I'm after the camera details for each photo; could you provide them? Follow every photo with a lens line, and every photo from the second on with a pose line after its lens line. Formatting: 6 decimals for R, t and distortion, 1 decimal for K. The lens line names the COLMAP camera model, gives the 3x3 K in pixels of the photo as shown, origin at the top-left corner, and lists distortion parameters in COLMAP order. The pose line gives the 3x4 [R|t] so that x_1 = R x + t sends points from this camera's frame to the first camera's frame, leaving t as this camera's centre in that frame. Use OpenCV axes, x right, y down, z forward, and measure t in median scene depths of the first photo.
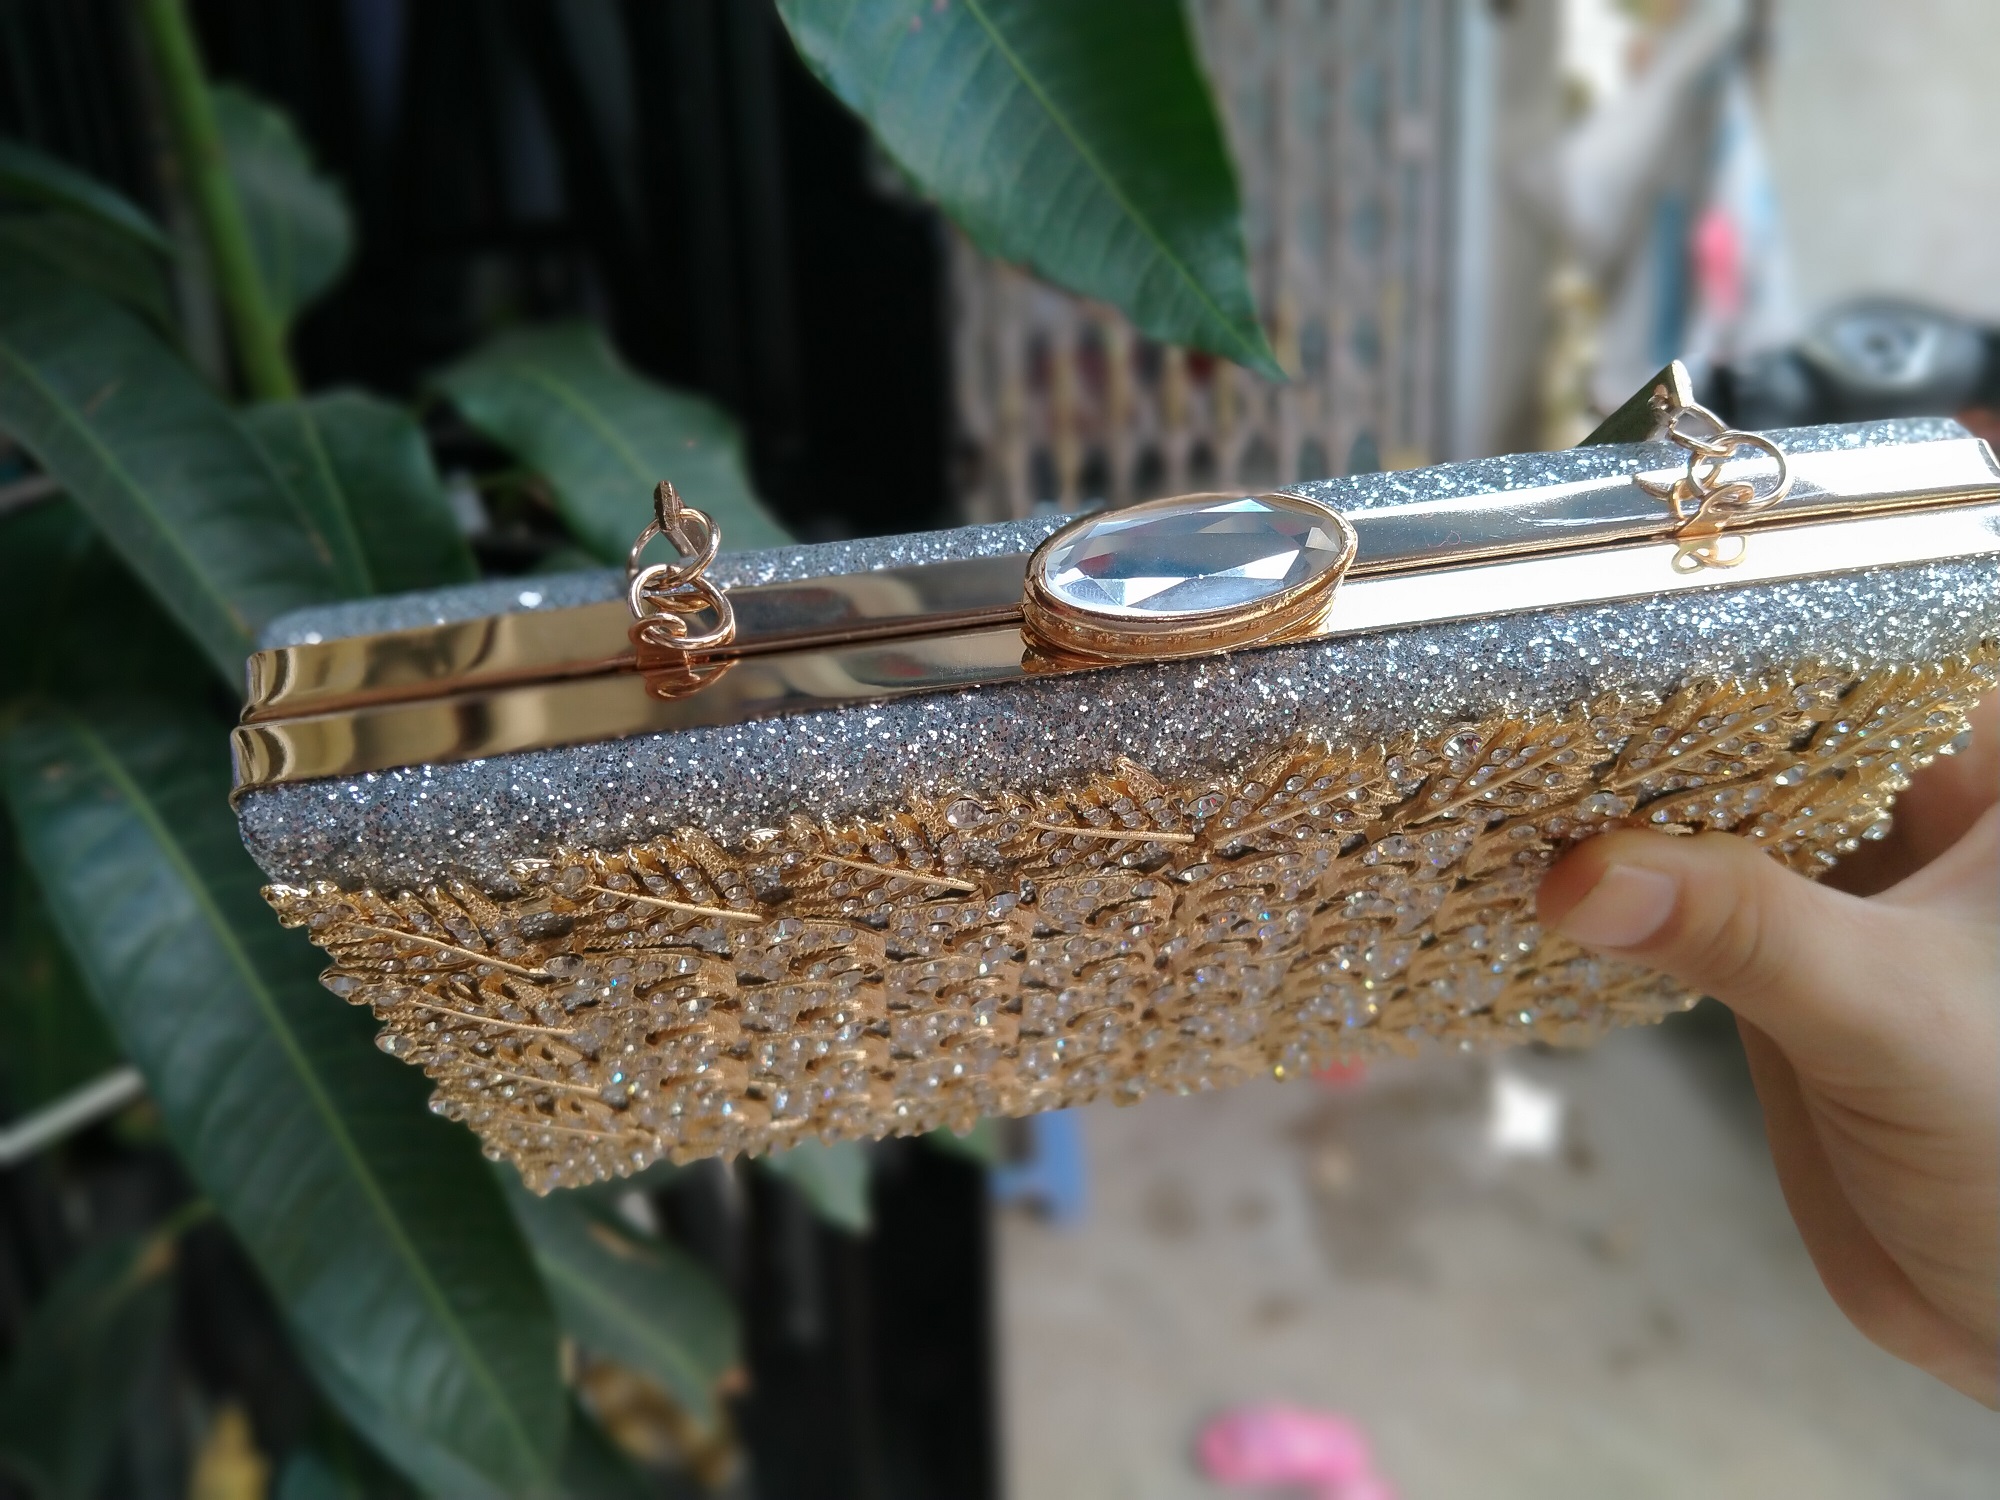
lens RADIAL K [[1728.9, 0, 1014.3], [0, 1728.9, 763.8], [0, 0, 1]] dist [0.001173, -0.049384]
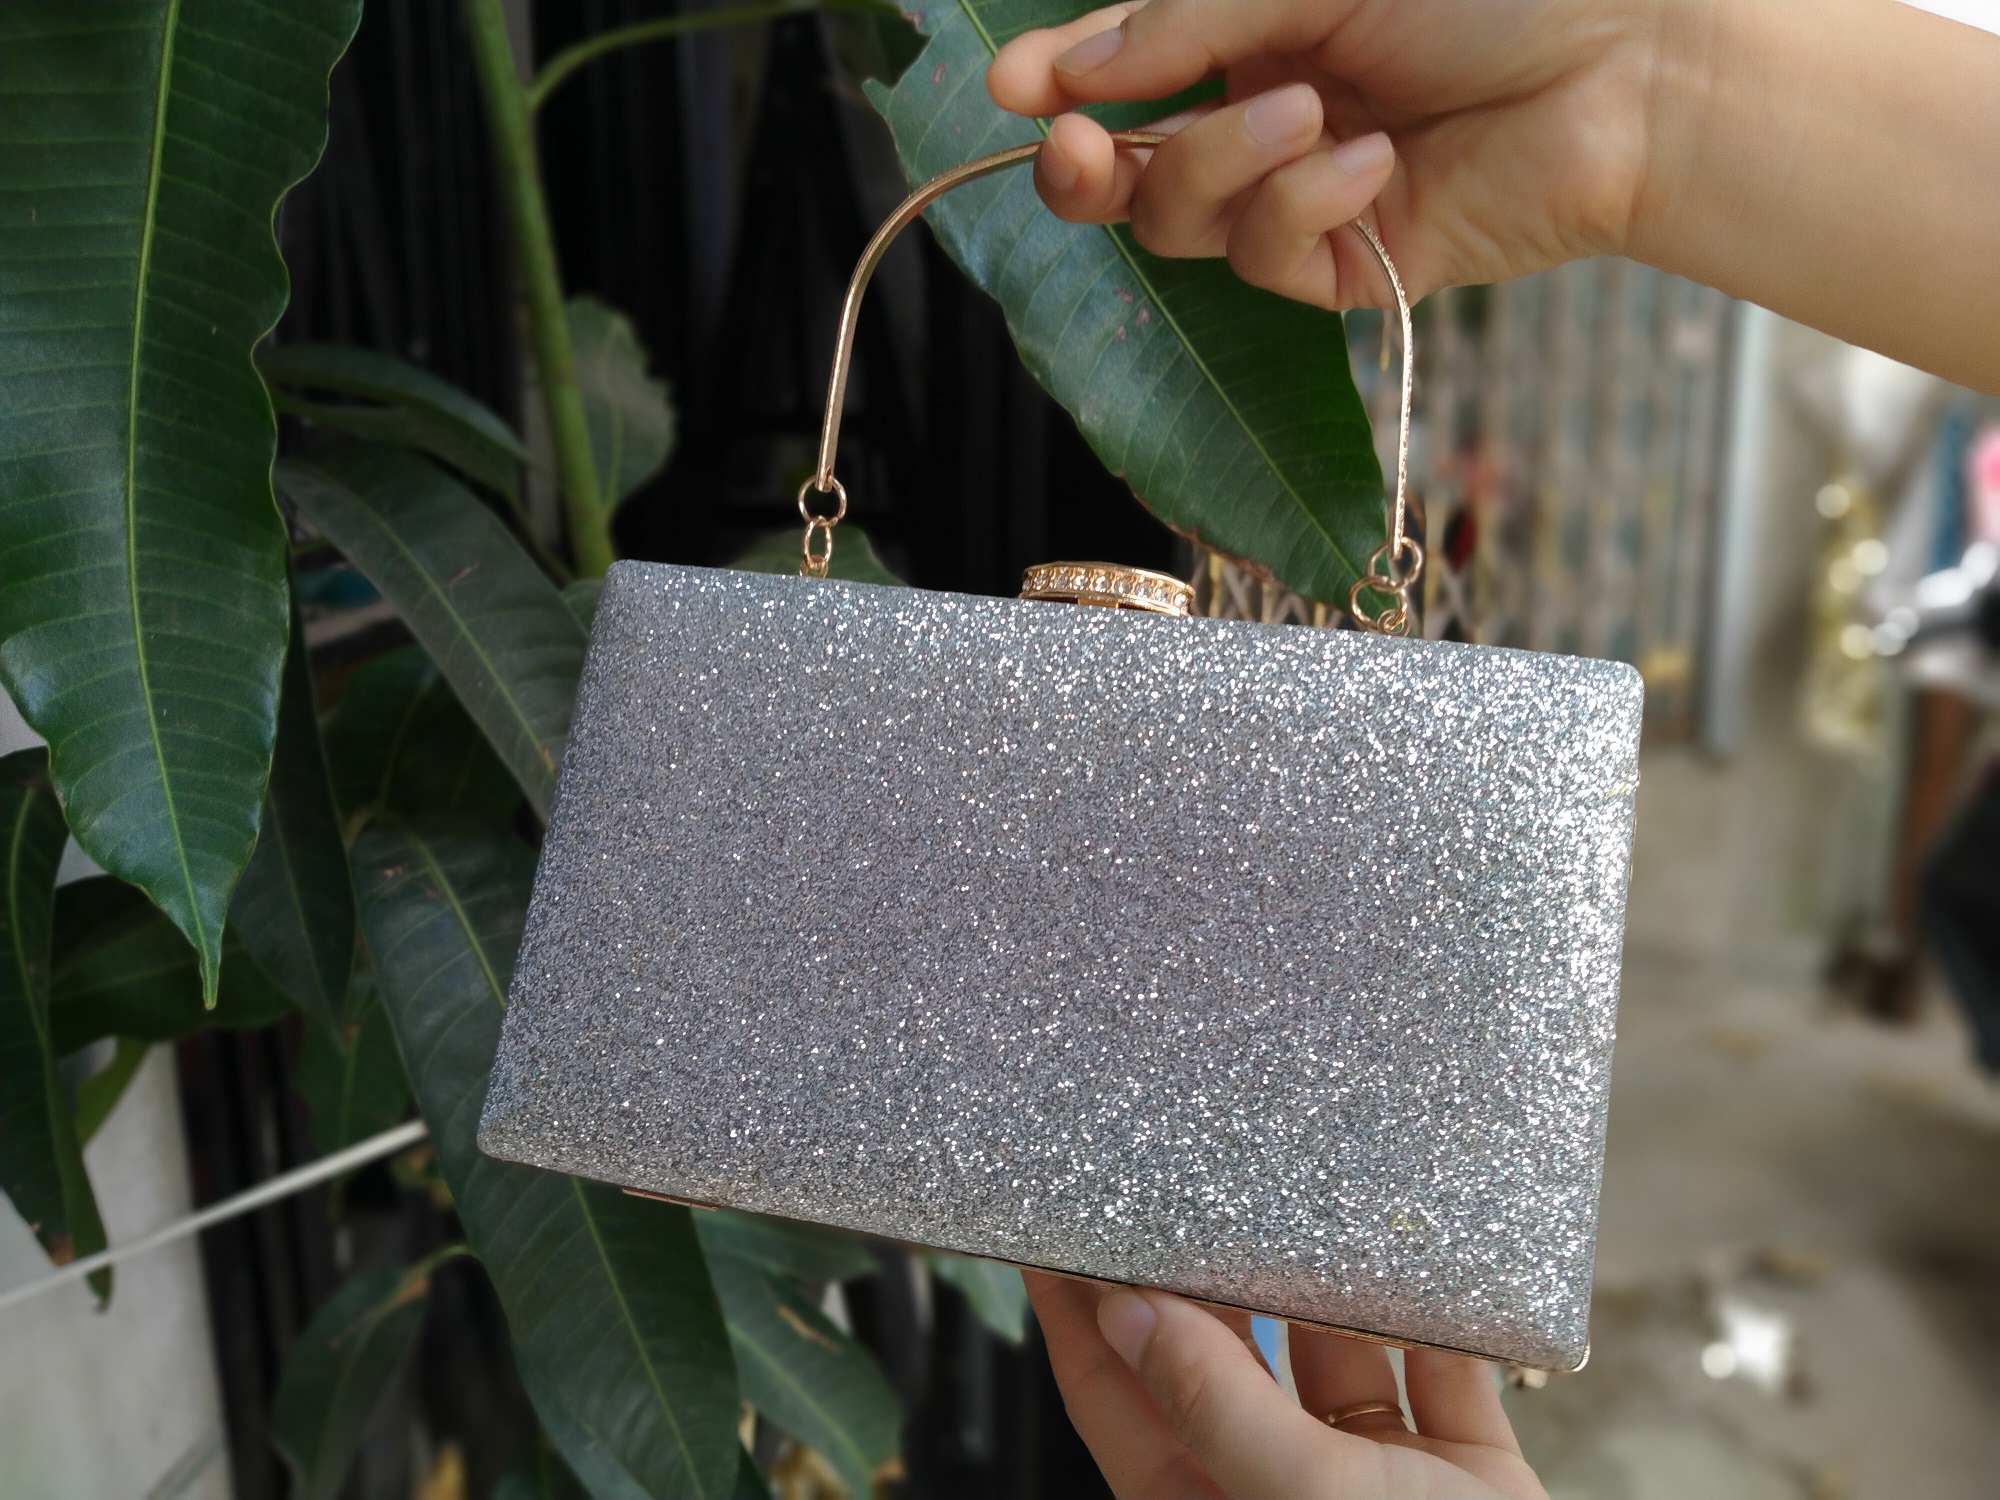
lens RADIAL K [[1728.9, 0, 1033.5], [0, 1728.9, 756.1], [0, 0, 1]] dist [0.001173, -0.049384]
pose [[0.987077, 0.078028, -0.139965, 0.051054], [-0.090203, 0.992471, -0.082855, -0.012261], [0.132446, 0.094410, 0.986684, -0.133734]]
